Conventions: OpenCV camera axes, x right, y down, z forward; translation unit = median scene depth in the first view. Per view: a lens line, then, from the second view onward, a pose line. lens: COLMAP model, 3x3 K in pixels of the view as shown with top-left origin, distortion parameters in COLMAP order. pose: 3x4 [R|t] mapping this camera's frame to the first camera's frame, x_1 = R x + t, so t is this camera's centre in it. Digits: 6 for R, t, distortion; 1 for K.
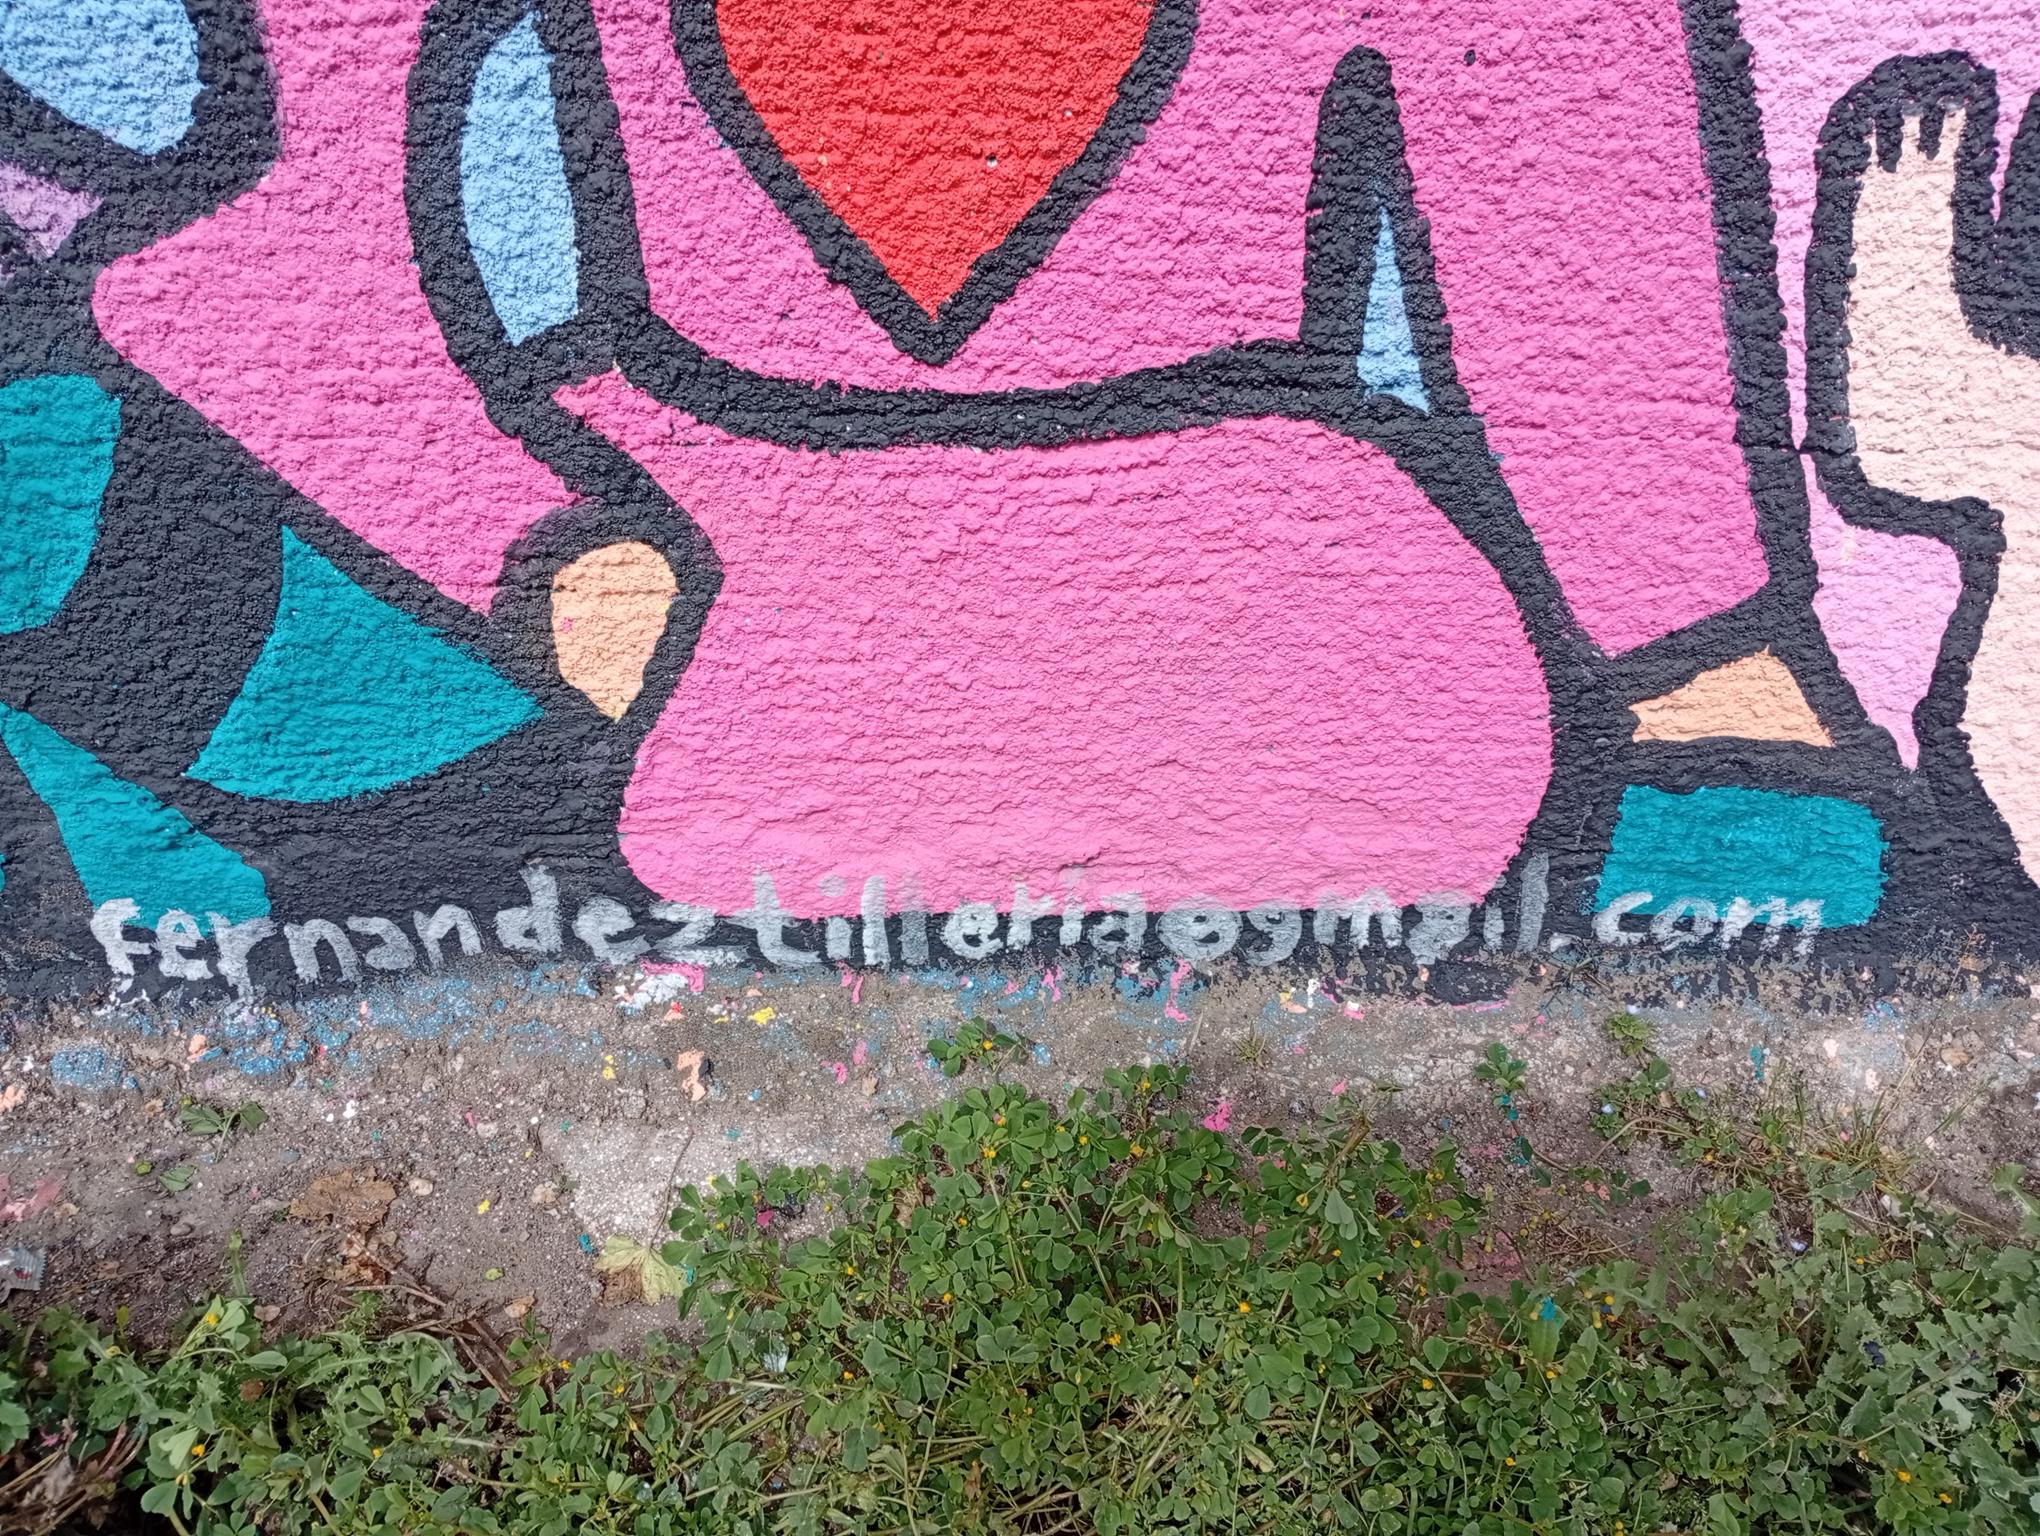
lens RADIAL K [[1506.6, 0, 1026.3], [0, 1506.6, 718.8], [0, 0, 1]] dist [0.057619, -0.111854]
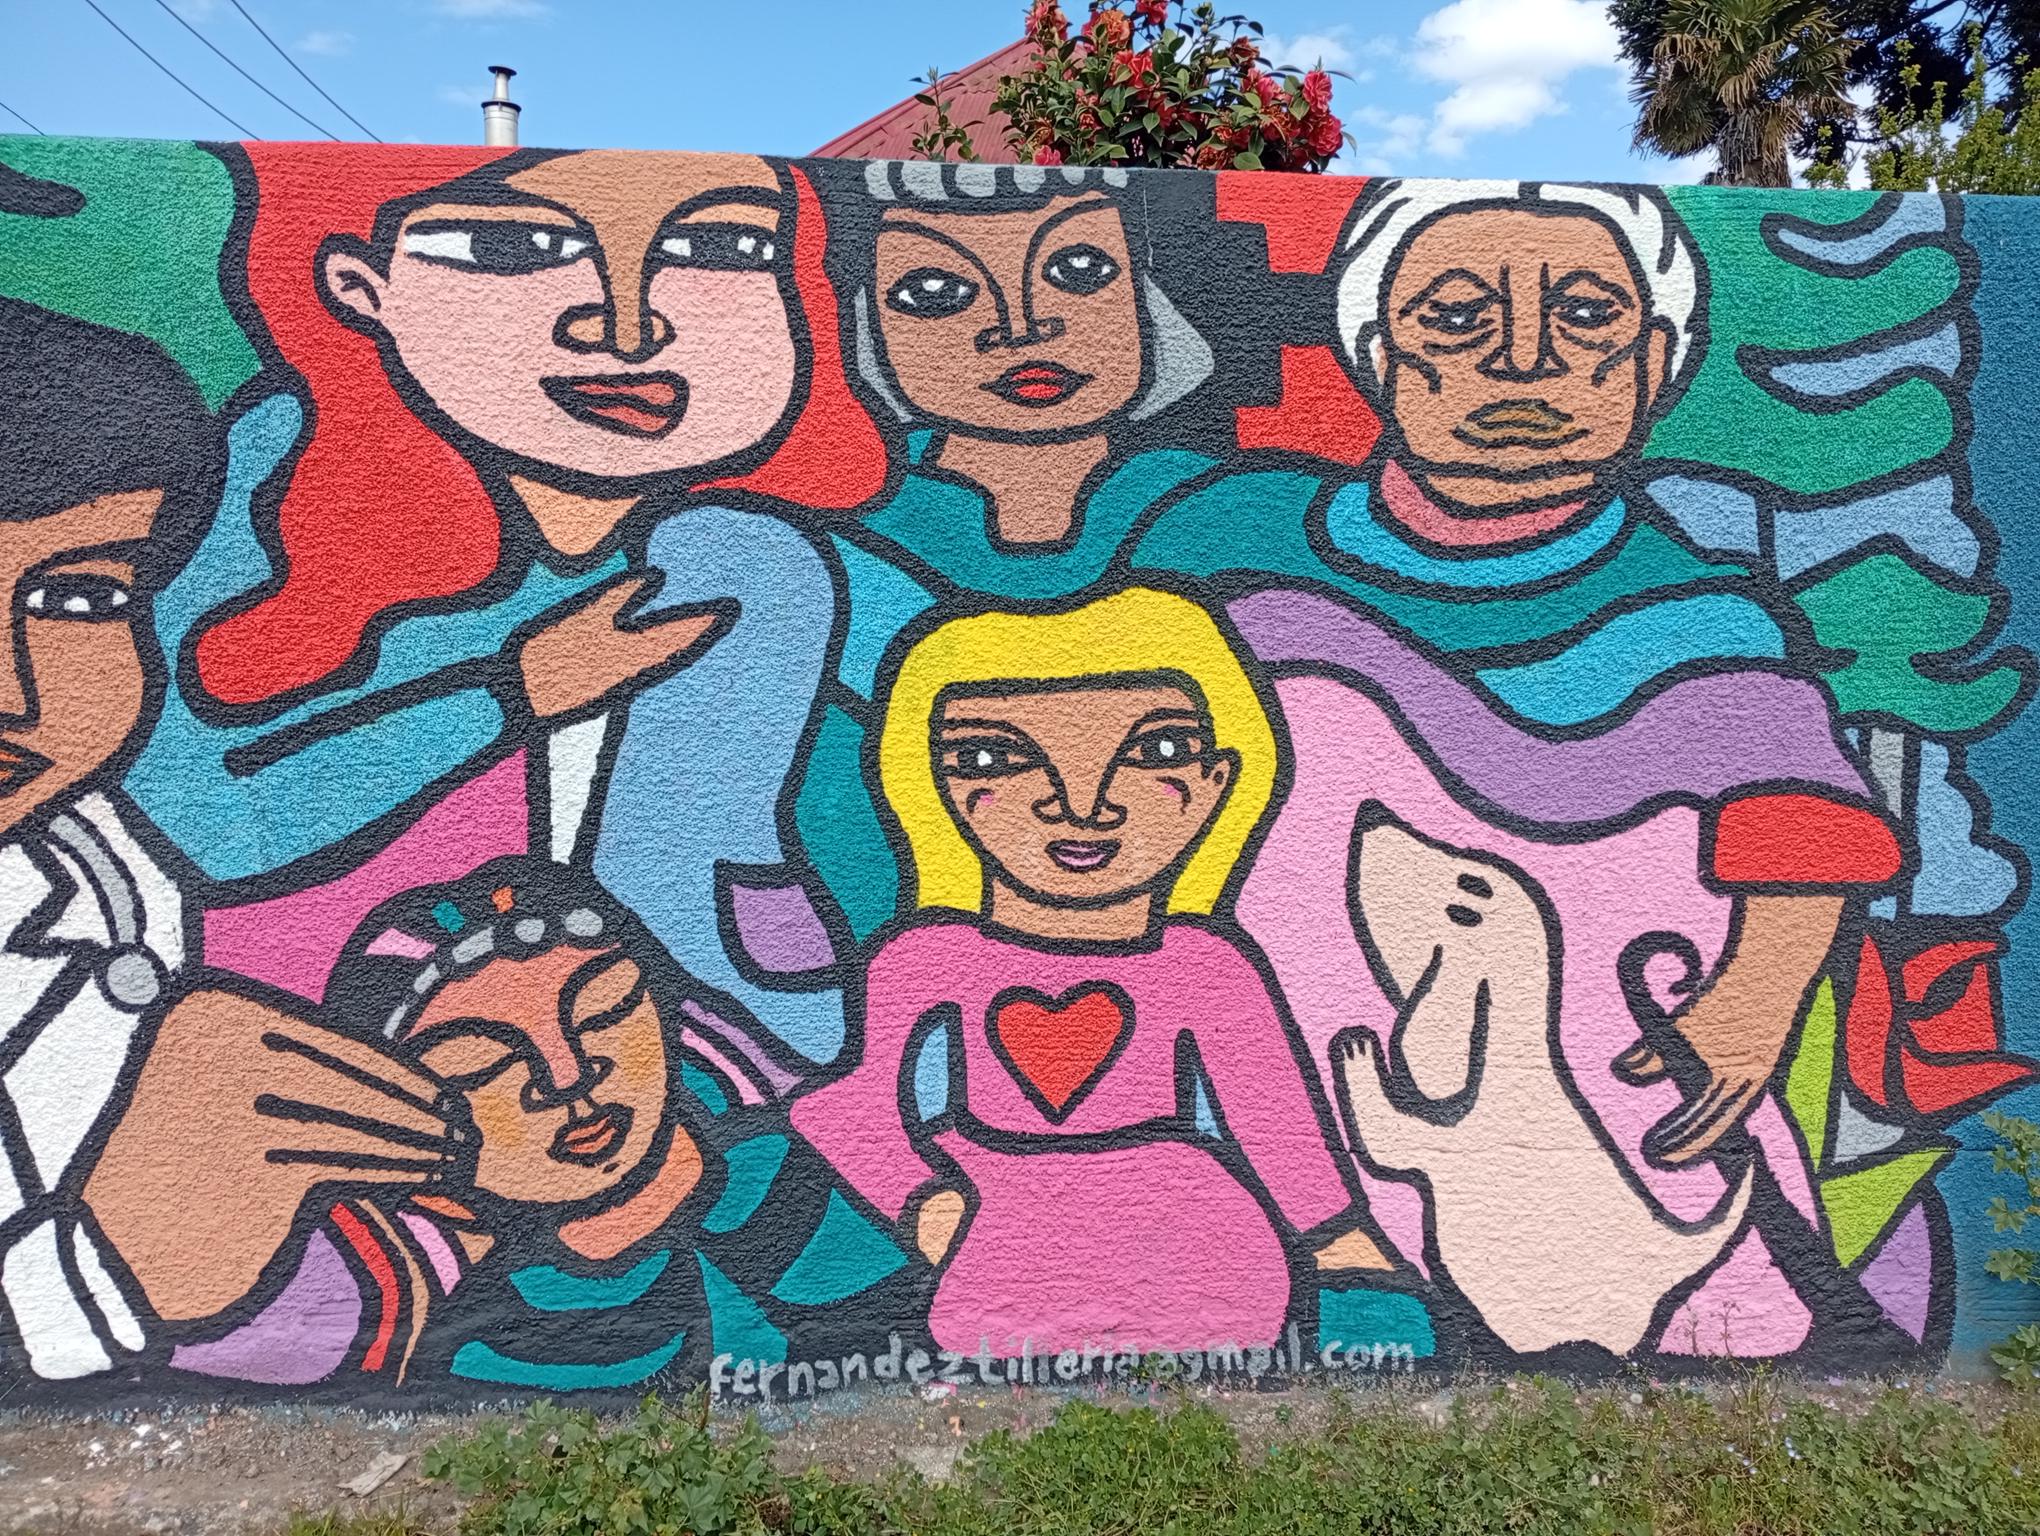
lens RADIAL K [[1506.6, 0, 1019.4], [0, 1506.6, 768.8], [0, 0, 1]] dist [0.057619, -0.111854]
pose [[0.999188, -0.010768, 0.038828, -0.218104], [0.029032, 0.860612, -0.508434, 0.611183], [-0.027941, 0.509148, 0.860225, -1.750579]]
